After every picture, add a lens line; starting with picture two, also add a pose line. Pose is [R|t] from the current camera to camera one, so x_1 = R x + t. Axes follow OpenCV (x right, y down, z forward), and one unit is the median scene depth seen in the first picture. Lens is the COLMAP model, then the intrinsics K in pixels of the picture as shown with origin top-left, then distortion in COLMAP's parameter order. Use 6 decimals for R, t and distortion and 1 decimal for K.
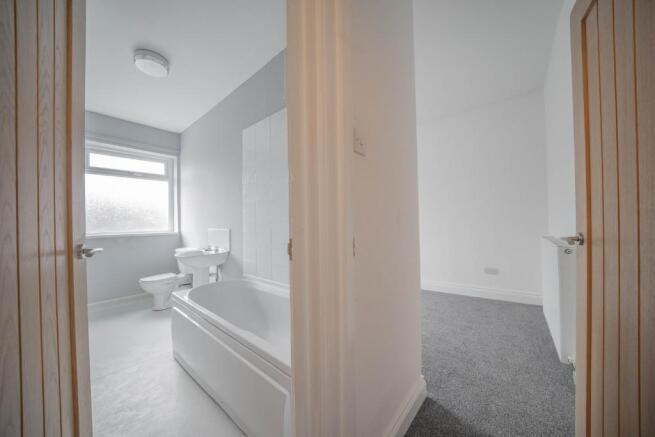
lens RADIAL K [[228.4, 0, 326.0], [0, 228.4, 217.4], [0, 0, 1]] dist [0.000016, -0.000183]
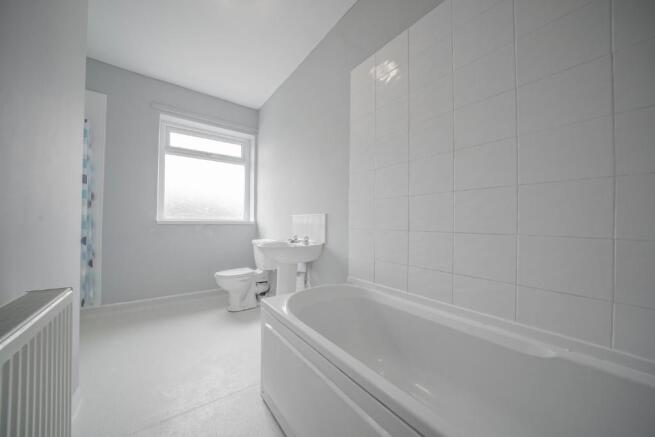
lens RADIAL K [[228.4, 0, 329.3], [0, 228.4, 221.7], [0, 0, 1]] dist [0.000016, -0.000183]
pose [[0.978261, 0.031026, -0.205044, -0.216116], [-0.031209, 0.999510, 0.002341, 0.062962], [0.205016, 0.004109, 0.978750, 0.238289]]
